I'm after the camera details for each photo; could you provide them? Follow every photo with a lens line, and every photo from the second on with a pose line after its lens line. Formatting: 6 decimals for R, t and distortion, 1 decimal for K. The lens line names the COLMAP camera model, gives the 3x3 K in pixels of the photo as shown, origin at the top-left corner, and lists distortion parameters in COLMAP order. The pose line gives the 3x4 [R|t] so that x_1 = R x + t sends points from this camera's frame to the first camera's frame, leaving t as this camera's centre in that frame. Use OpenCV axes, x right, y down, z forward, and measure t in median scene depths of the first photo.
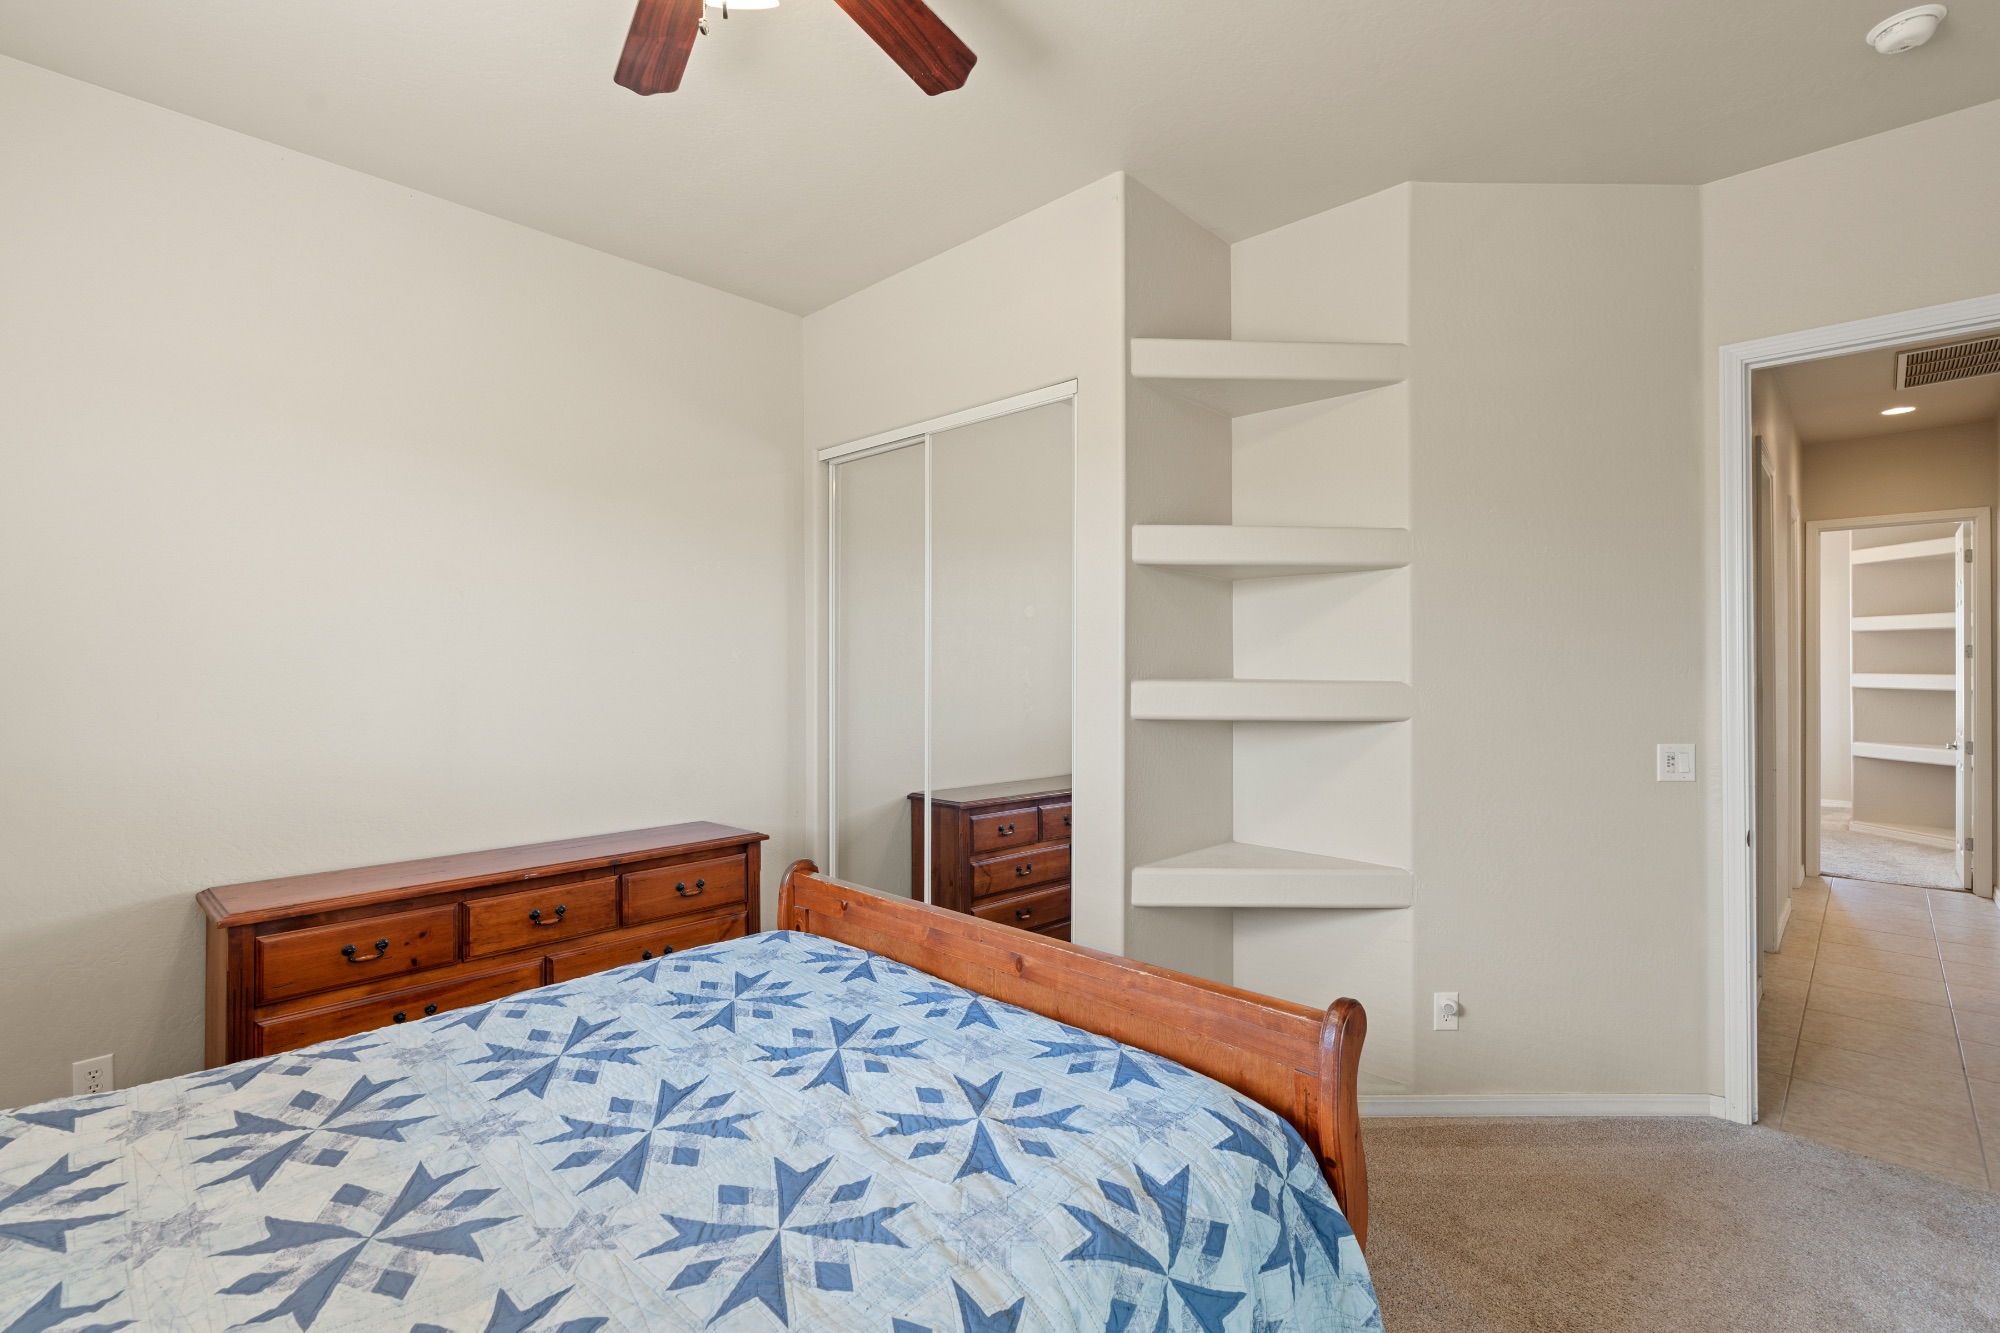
lens RADIAL K [[905.8, 0, 997.6], [0, 905.8, 665.5], [0, 0, 1]] dist [-0.005196, 0.003111]
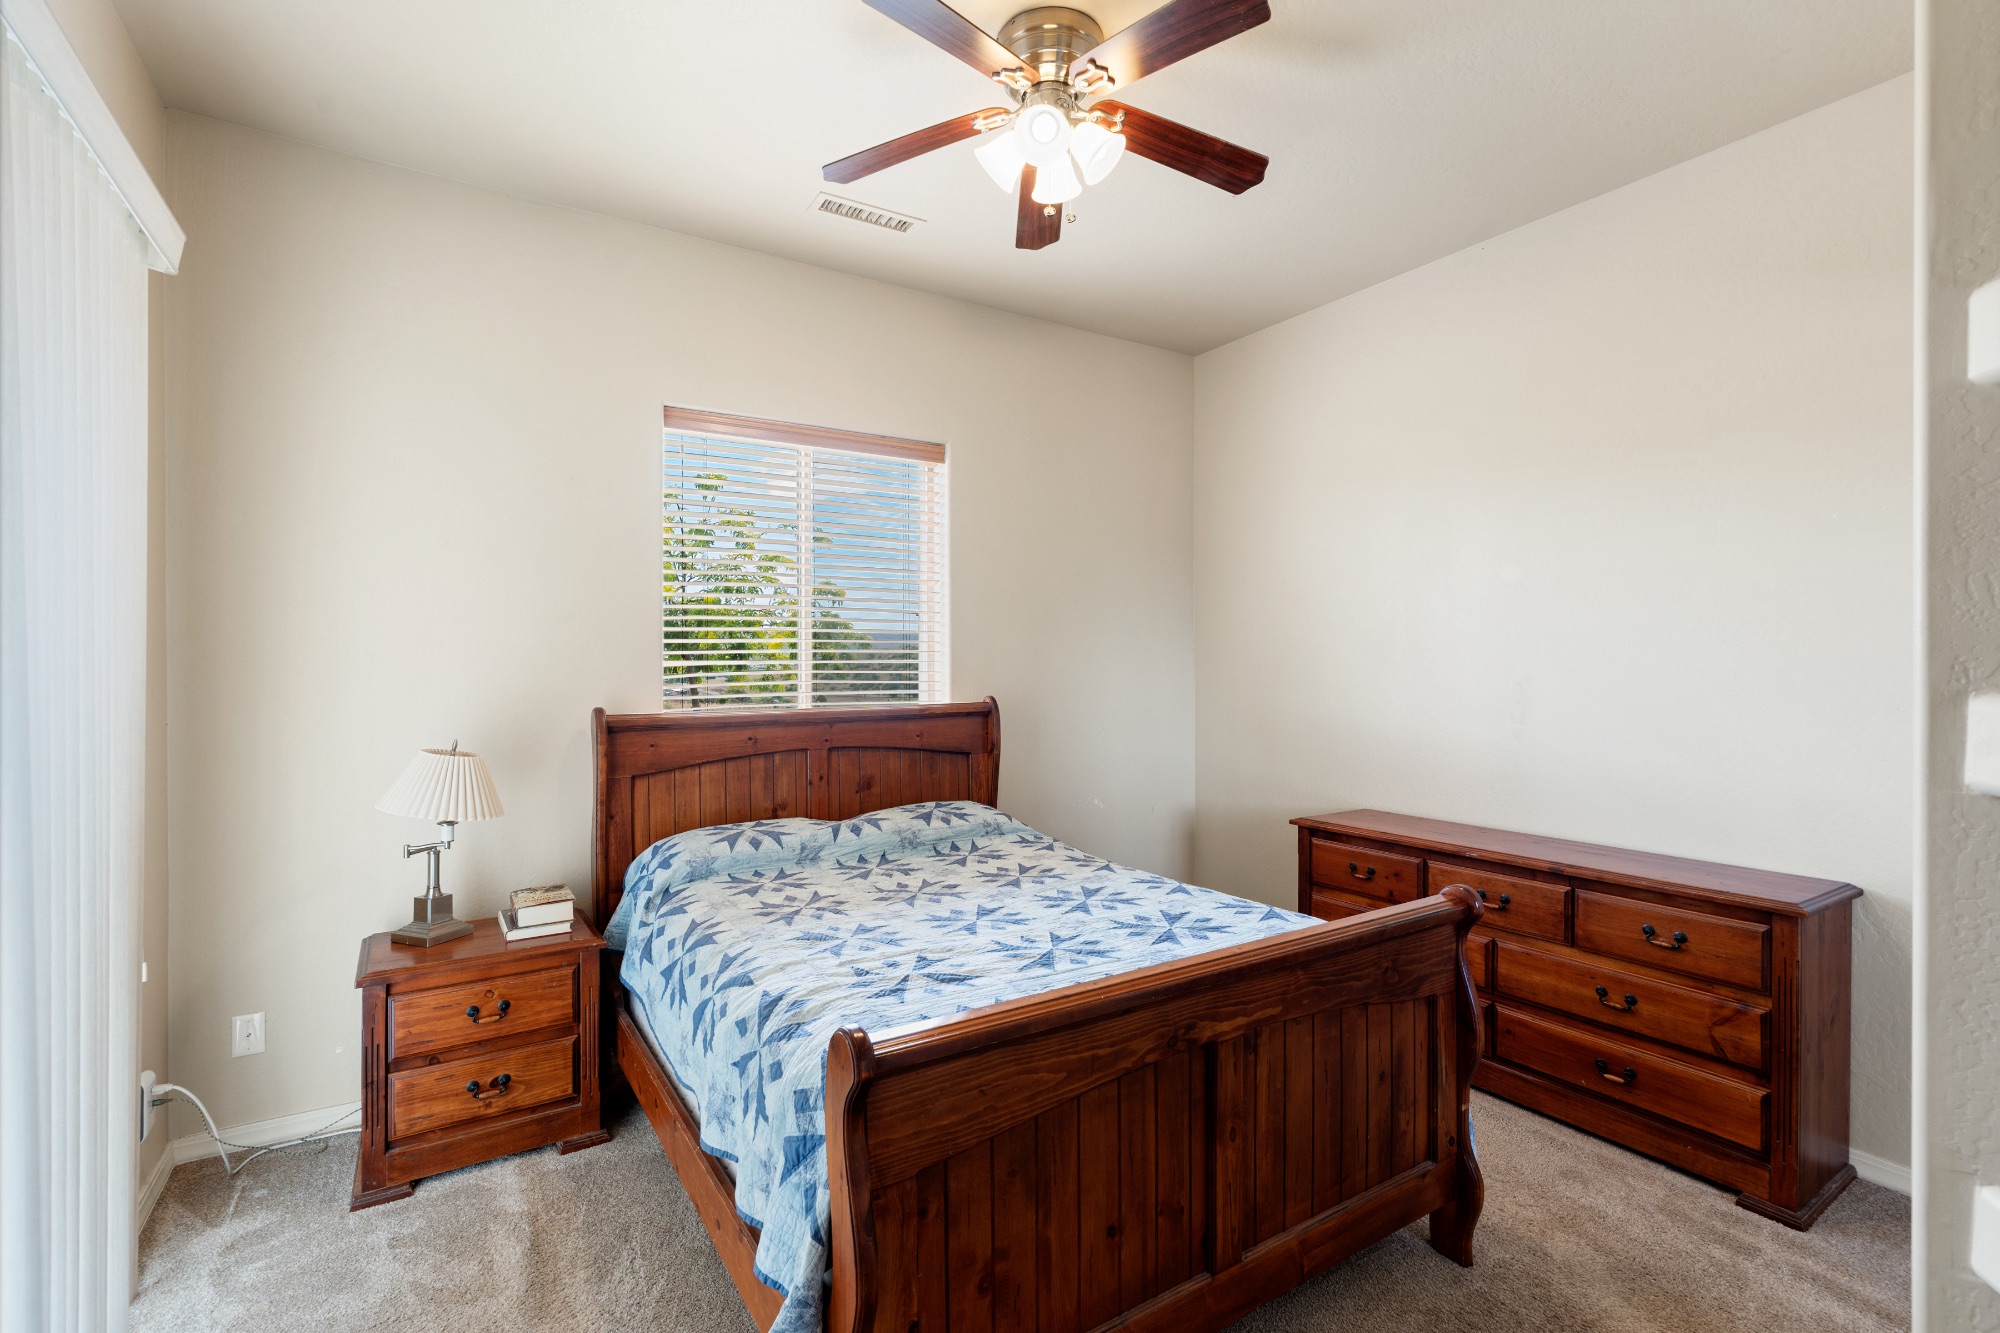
lens RADIAL K [[905.8, 0, 1001.5], [0, 905.8, 666.3], [0, 0, 1]] dist [-0.005196, 0.003111]
pose [[-0.227049, 0.009117, -0.973841, 0.623644], [0.001697, 0.999958, 0.008965, 0.001283], [0.973882, 0.000383, -0.227056, 0.685848]]
